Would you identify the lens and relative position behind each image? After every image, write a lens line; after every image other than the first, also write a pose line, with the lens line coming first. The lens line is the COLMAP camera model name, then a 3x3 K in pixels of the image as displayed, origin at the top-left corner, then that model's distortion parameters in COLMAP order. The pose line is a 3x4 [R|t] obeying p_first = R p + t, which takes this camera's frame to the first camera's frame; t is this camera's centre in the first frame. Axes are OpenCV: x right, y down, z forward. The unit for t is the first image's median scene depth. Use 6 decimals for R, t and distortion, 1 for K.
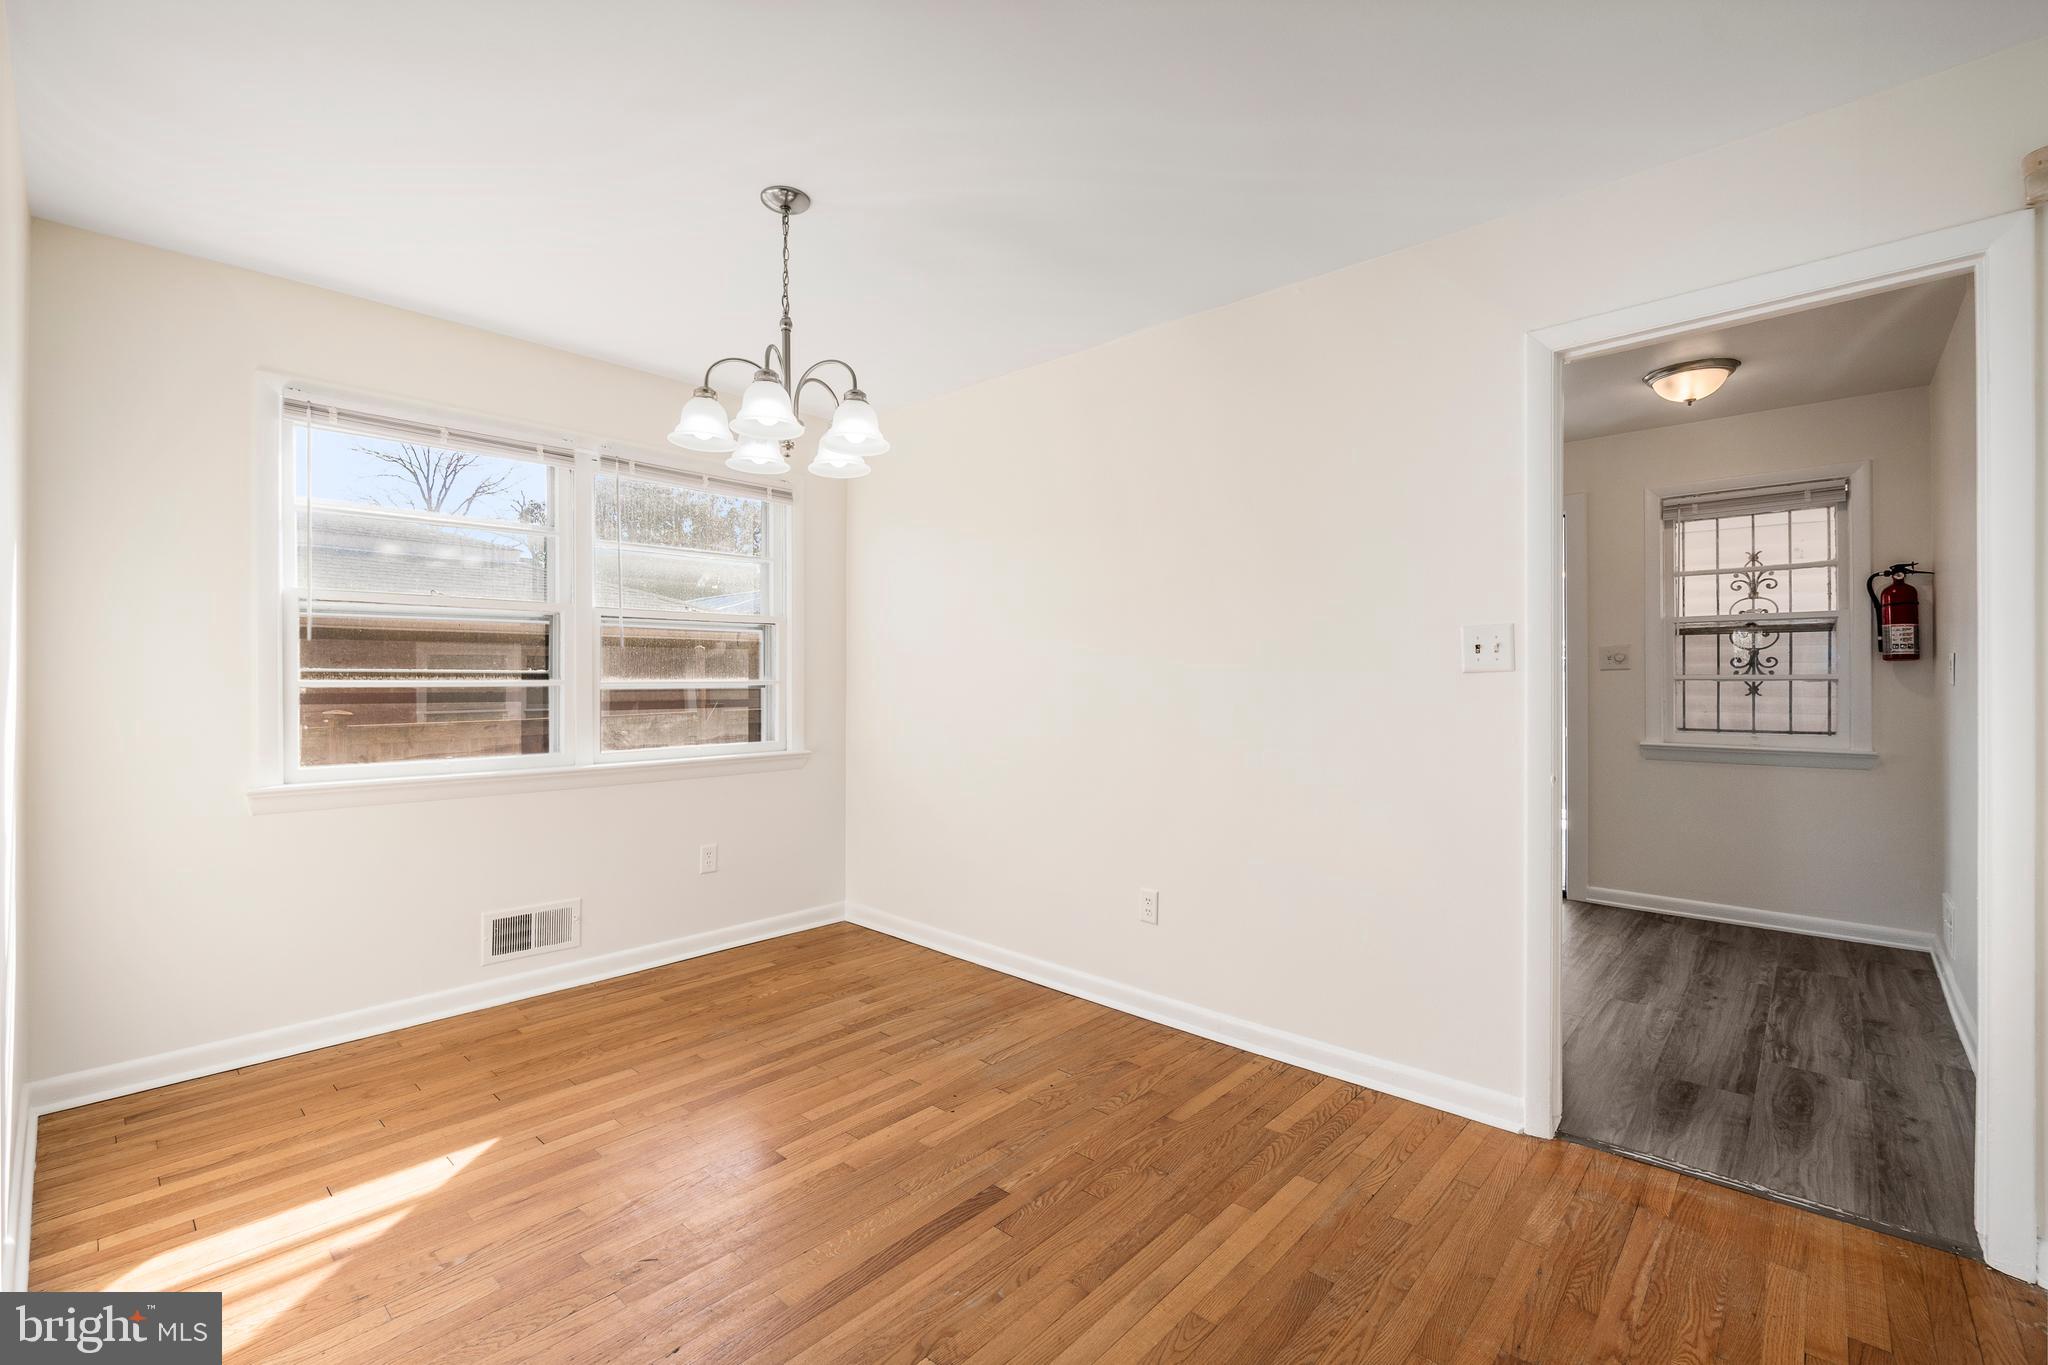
lens RADIAL K [[883.9, 0, 1021.4], [0, 883.9, 680.9], [0, 0, 1]] dist [-0.001448, 0.000327]
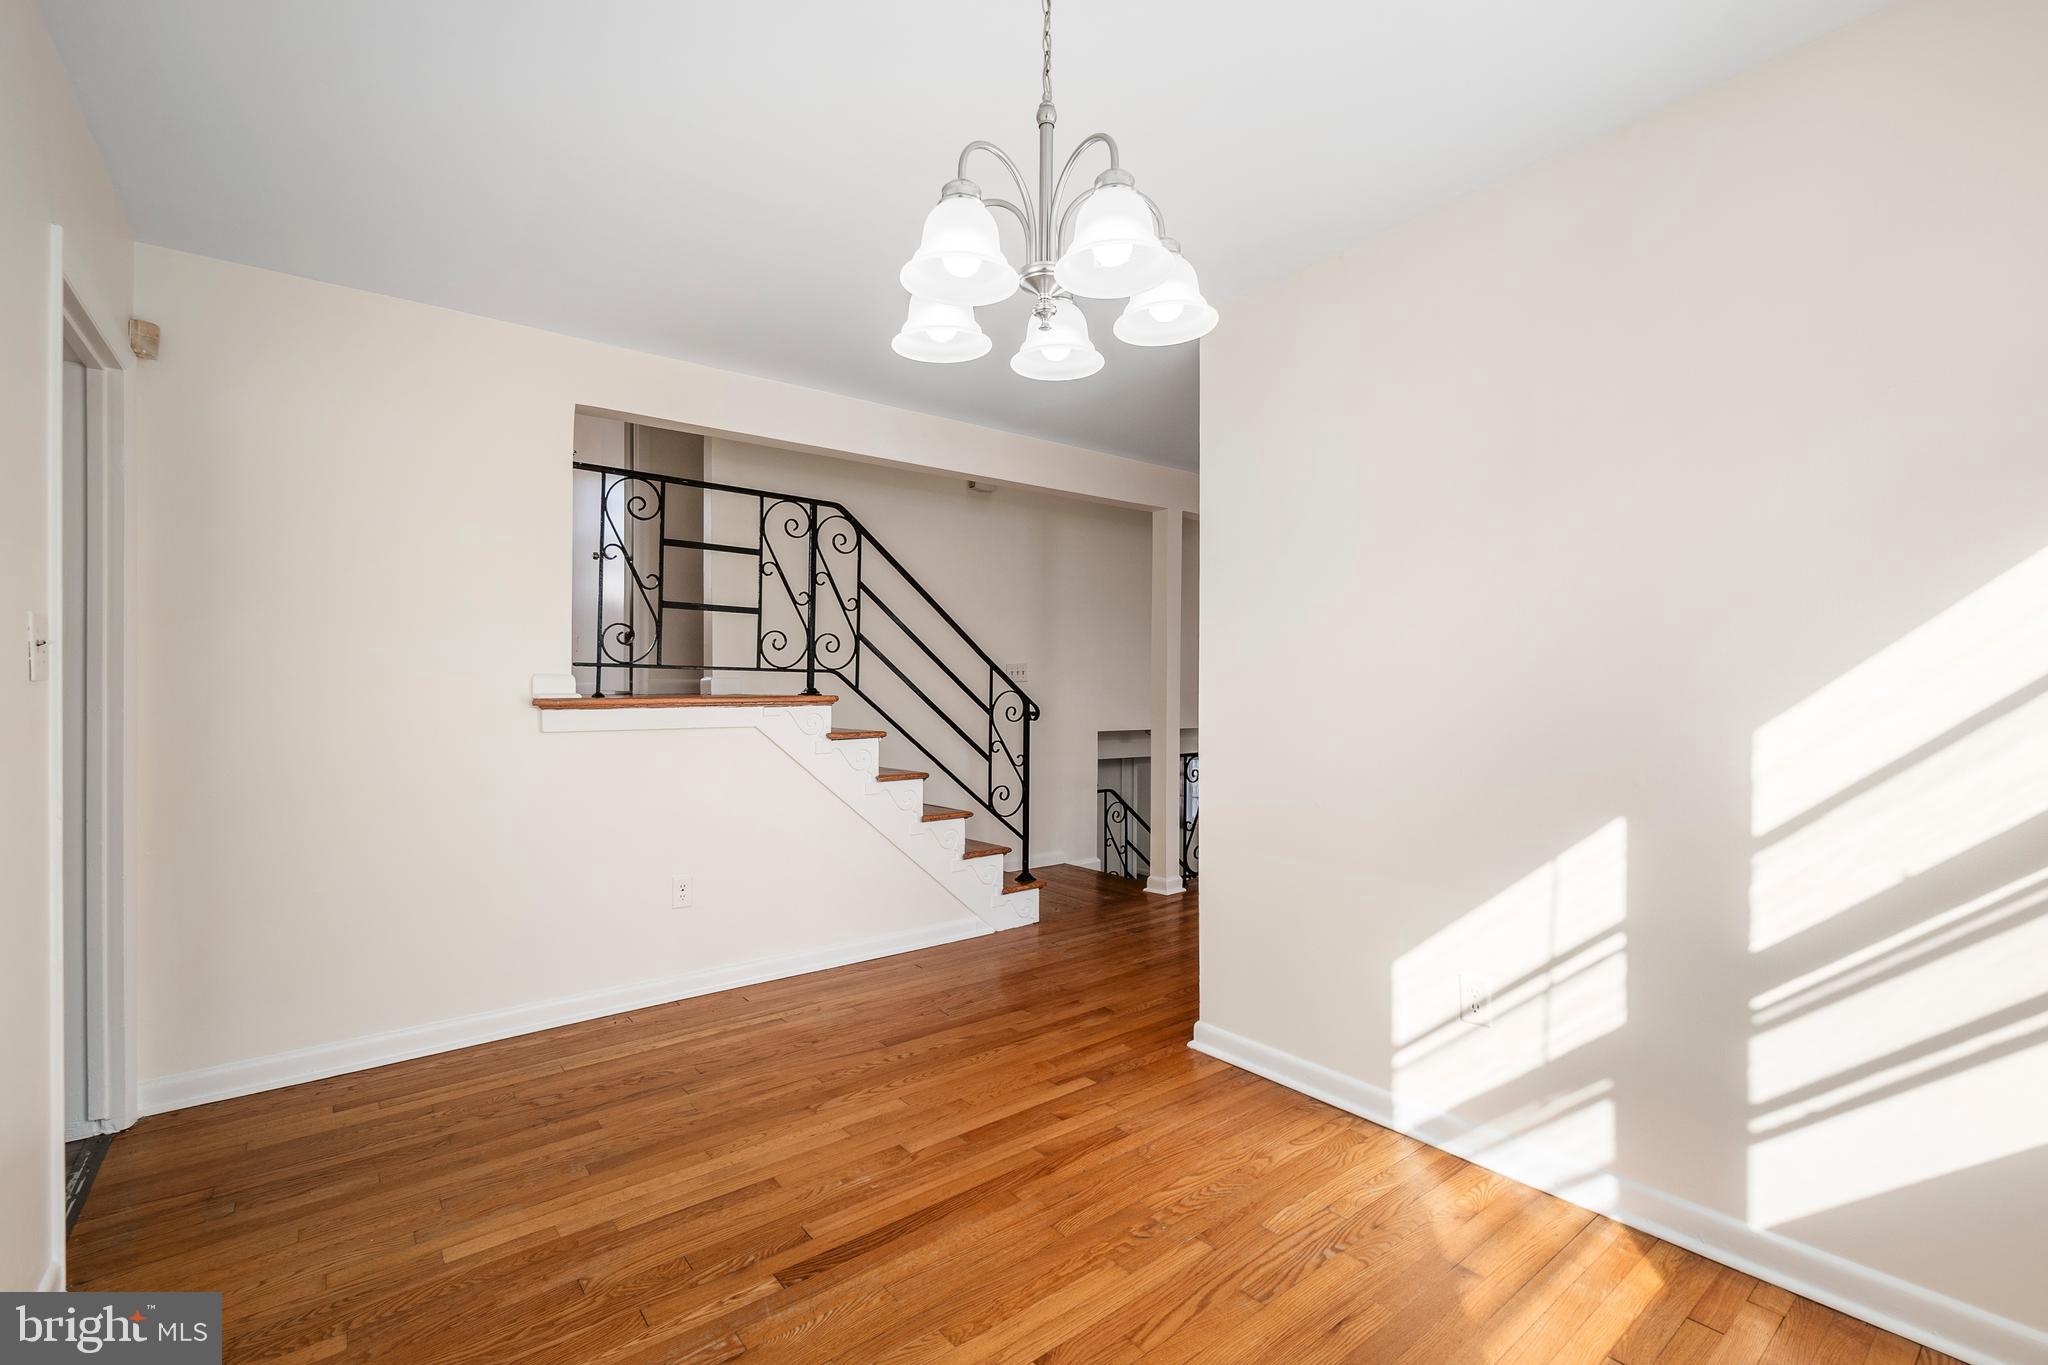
lens RADIAL K [[883.9, 0, 1021.4], [0, 883.9, 680.9], [0, 0, 1]] dist [-0.001448, 0.000327]
pose [[-0.986622, 0.004522, 0.162965, -0.439103], [0.005083, 0.999983, 0.003023, -0.009218], [-0.162948, 0.003811, -0.986627, 1.994931]]
